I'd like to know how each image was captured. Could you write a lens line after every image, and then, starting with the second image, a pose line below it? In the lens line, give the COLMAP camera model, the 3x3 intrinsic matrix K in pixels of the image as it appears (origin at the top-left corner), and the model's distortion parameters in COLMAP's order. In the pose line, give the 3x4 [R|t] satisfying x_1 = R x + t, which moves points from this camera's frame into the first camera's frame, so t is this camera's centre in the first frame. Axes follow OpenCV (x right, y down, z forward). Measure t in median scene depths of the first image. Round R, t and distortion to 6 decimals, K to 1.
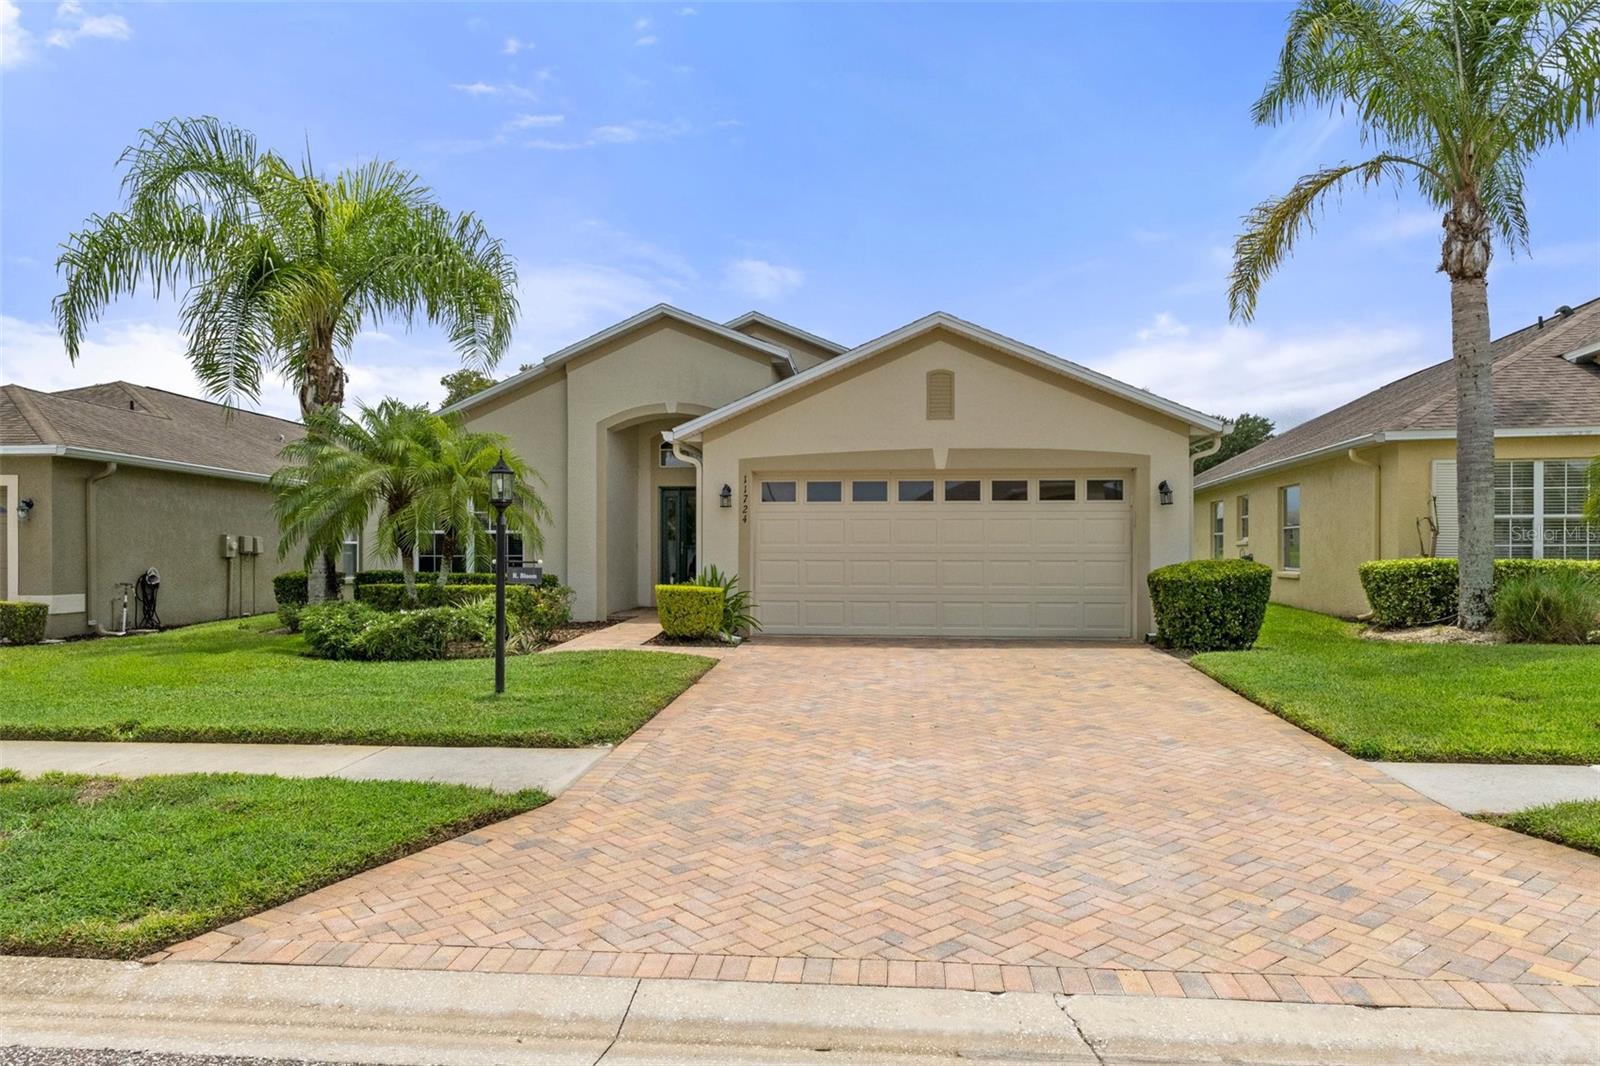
lens RADIAL K [[1049.5, 0, 800.0], [0, 1049.5, 533.0], [0, 0, 1]] dist [0.000623, -0.000236]
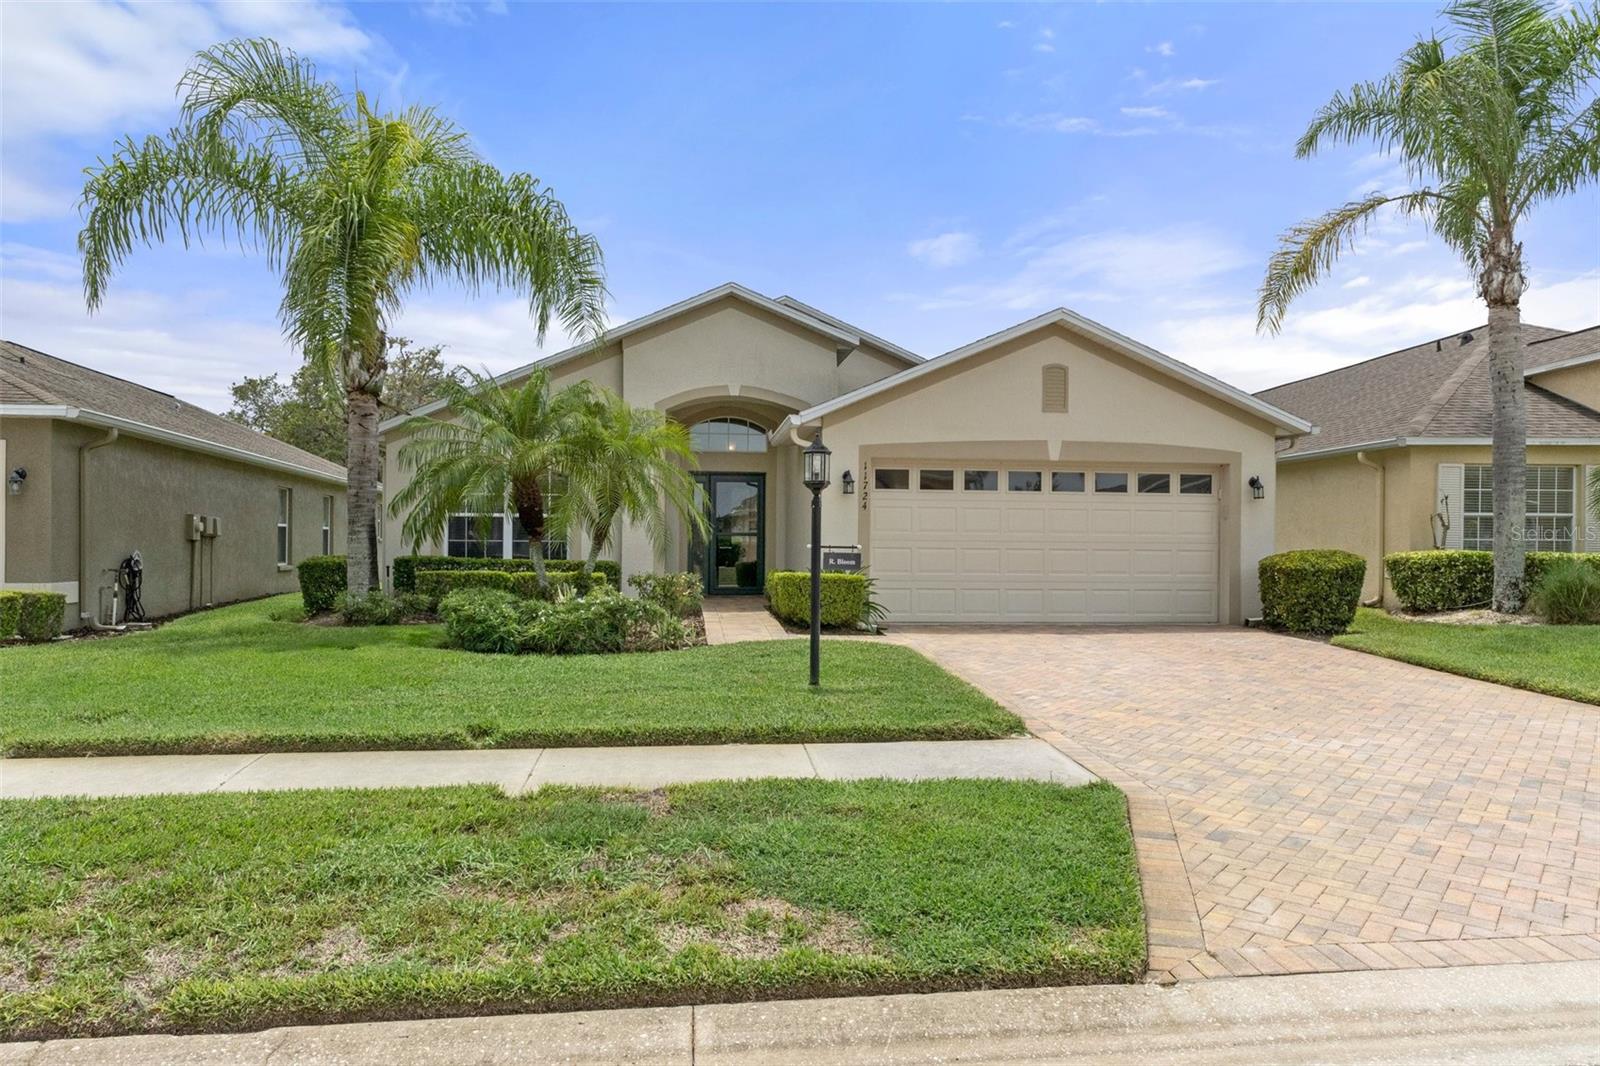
lens RADIAL K [[1038.9, 0, 800.0], [0, 1038.9, 533.0], [0, 0, 1]] dist [-0.001559, -0.000451]
pose [[0.976798, 0.010390, 0.213909, -0.328606], [-0.012500, 0.999886, 0.008516, 0.004720], [-0.213796, -0.010993, 0.976816, 0.056947]]
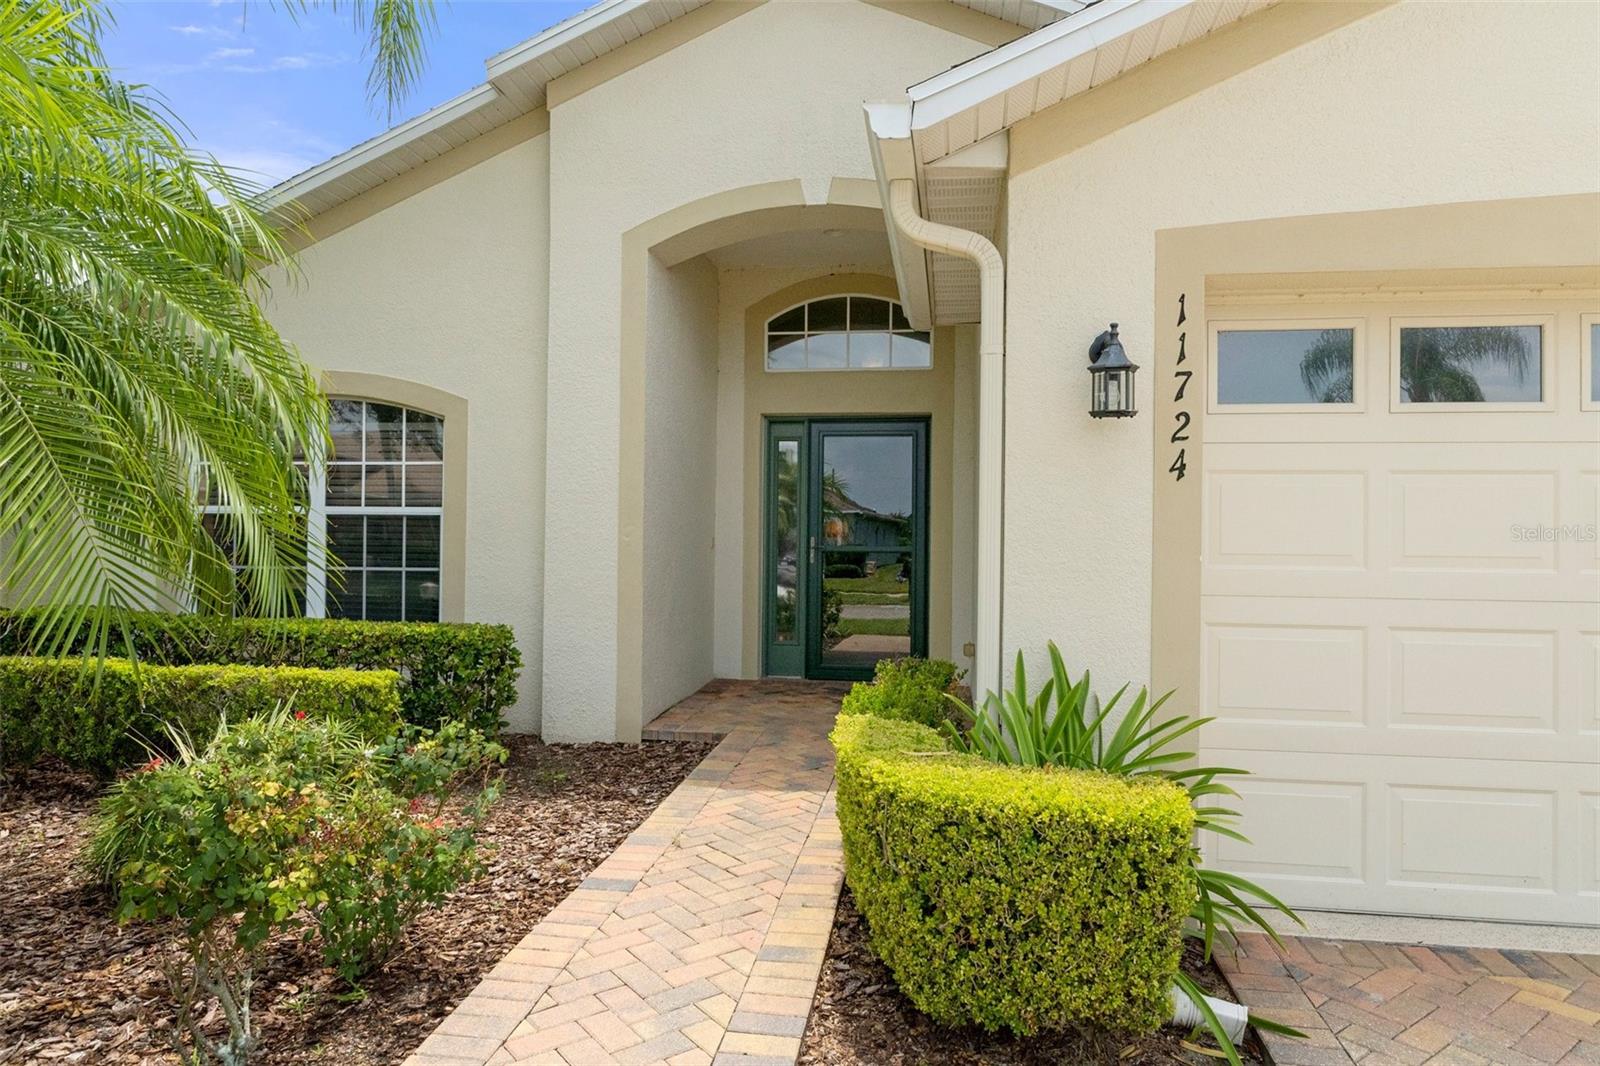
lens RADIAL K [[1049.5, 0, 800.0], [0, 1049.5, 533.0], [0, 0, 1]] dist [0.000623, -0.000236]
pose [[0.999075, 0.007381, -0.042359, -0.136548], [-0.006773, 0.999872, 0.014492, 0.000101], [0.042461, -0.014192, 0.998997, 0.757613]]
